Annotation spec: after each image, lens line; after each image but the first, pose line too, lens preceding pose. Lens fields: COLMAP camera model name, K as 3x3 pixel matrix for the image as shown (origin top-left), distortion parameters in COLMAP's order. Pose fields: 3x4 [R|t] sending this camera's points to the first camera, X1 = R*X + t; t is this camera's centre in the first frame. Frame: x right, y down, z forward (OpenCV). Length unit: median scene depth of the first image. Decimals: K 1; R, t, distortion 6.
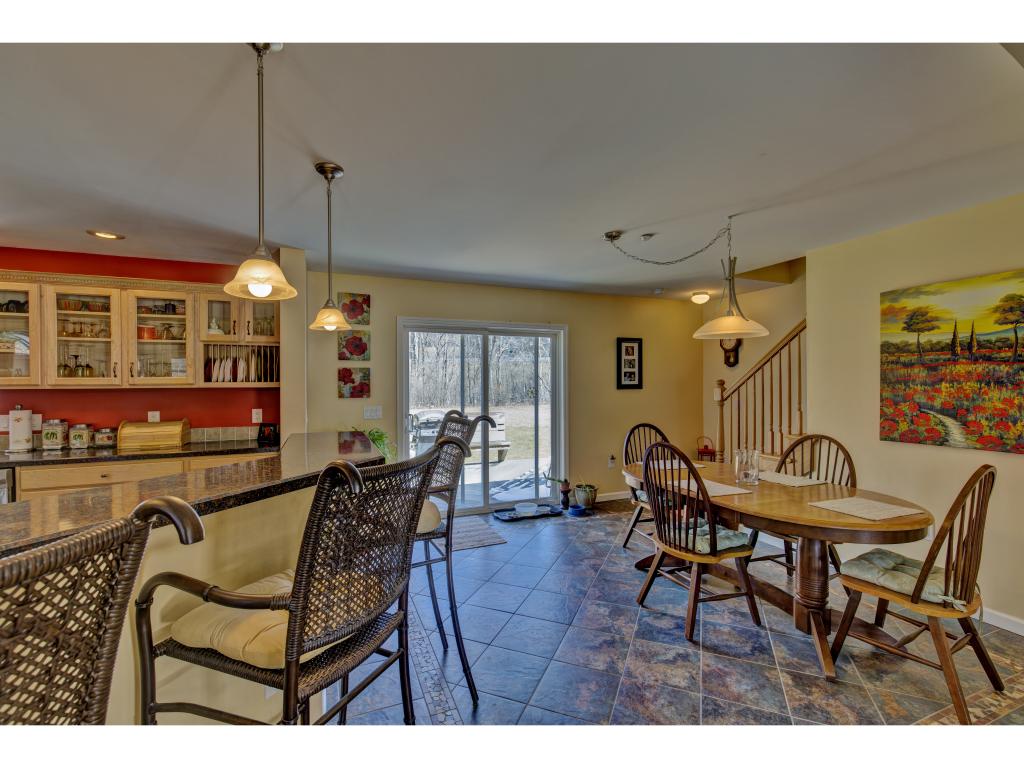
lens RADIAL K [[458.8, 0, 513.5], [0, 458.8, 385.2], [0, 0, 1]] dist [-0.000485, -0.000321]
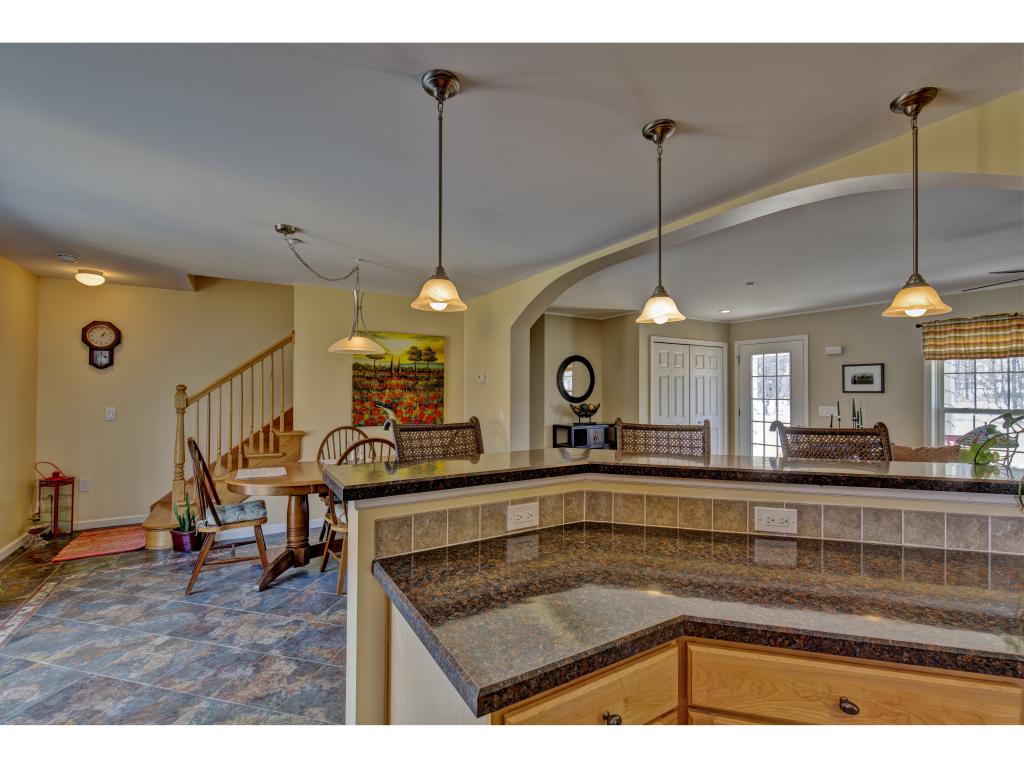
lens RADIAL K [[455.3, 0, 512.0], [0, 455.3, 384.0], [0, 0, 1]] dist [-0.001165, -0.000206]
pose [[-0.149060, 0.016414, 0.988692, -0.738896], [0.000399, 0.999863, -0.016539, 0.002102], [-0.988828, -0.002071, -0.149046, 0.670811]]
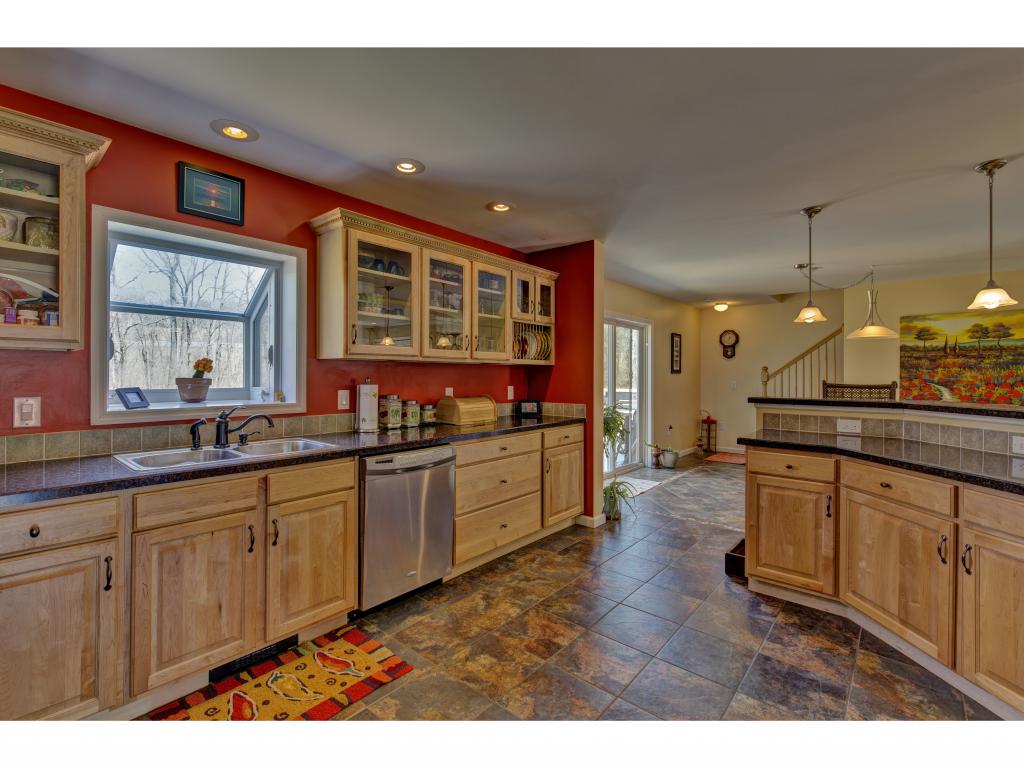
lens RADIAL K [[469.9, 0, 505.2], [0, 469.9, 377.5], [0, 0, 1]] dist [-0.000795, -0.000204]
pose [[0.892718, 0.007099, 0.450560, -1.285362], [-0.007579, 0.999971, -0.000740, 0.040896], [-0.450552, -0.002754, 0.892746, 0.076711]]
